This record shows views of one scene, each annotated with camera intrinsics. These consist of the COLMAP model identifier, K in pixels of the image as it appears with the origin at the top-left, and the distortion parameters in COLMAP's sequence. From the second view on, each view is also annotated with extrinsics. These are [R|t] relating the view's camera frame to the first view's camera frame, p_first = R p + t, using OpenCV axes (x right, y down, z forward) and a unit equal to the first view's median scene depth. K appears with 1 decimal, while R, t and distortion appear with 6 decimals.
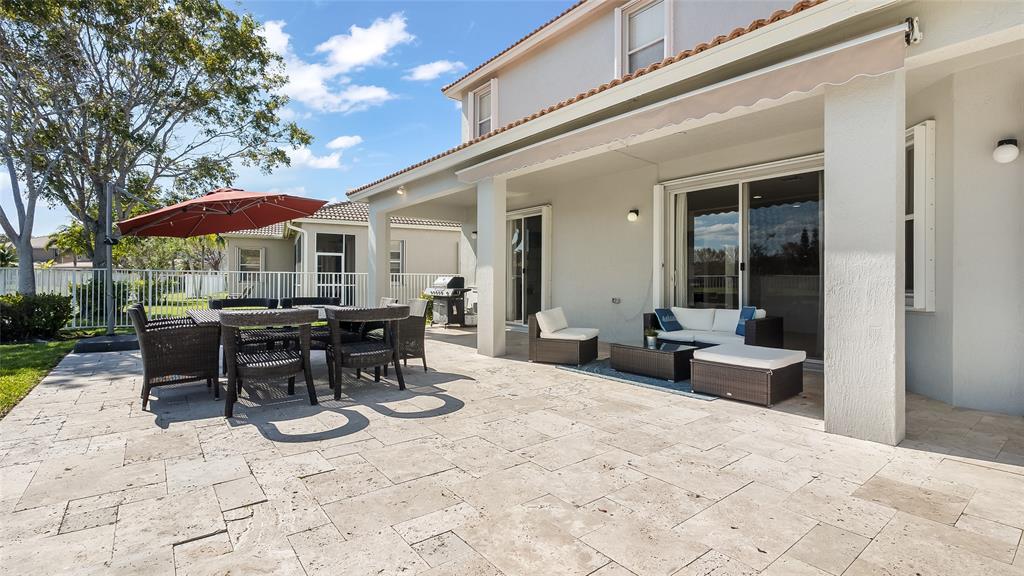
lens RADIAL K [[479.4, 0, 510.5], [0, 479.4, 279.7], [0, 0, 1]] dist [-0.005338, 0.000778]
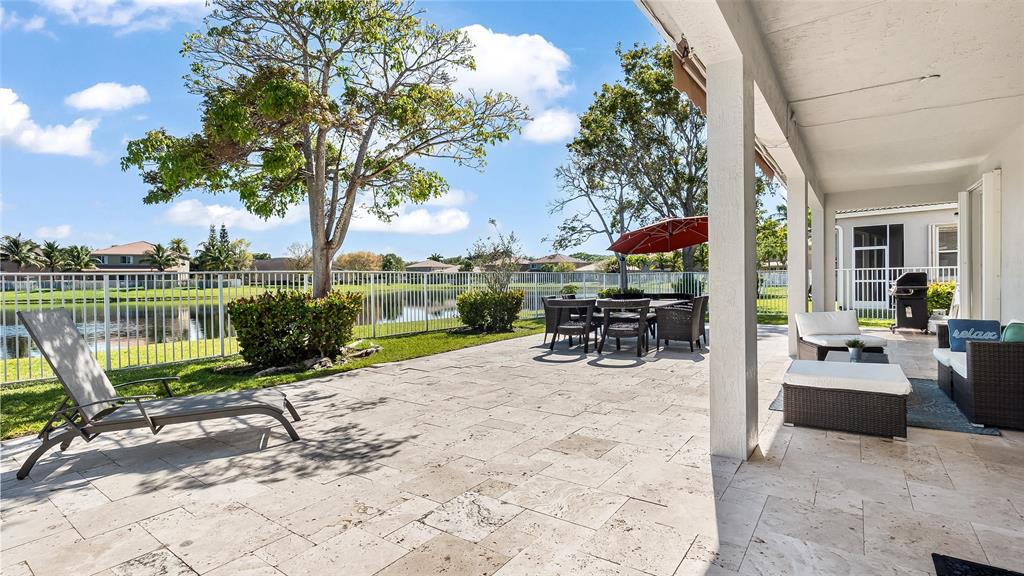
lens RADIAL K [[479.4, 0, 501.7], [0, 479.4, 284.6], [0, 0, 1]] dist [-0.005338, 0.000778]
pose [[0.252898, 0.009680, -0.967445, 0.342786], [0.009932, 0.999871, 0.012600, -0.001465], [0.967442, -0.012795, 0.252769, 0.075215]]
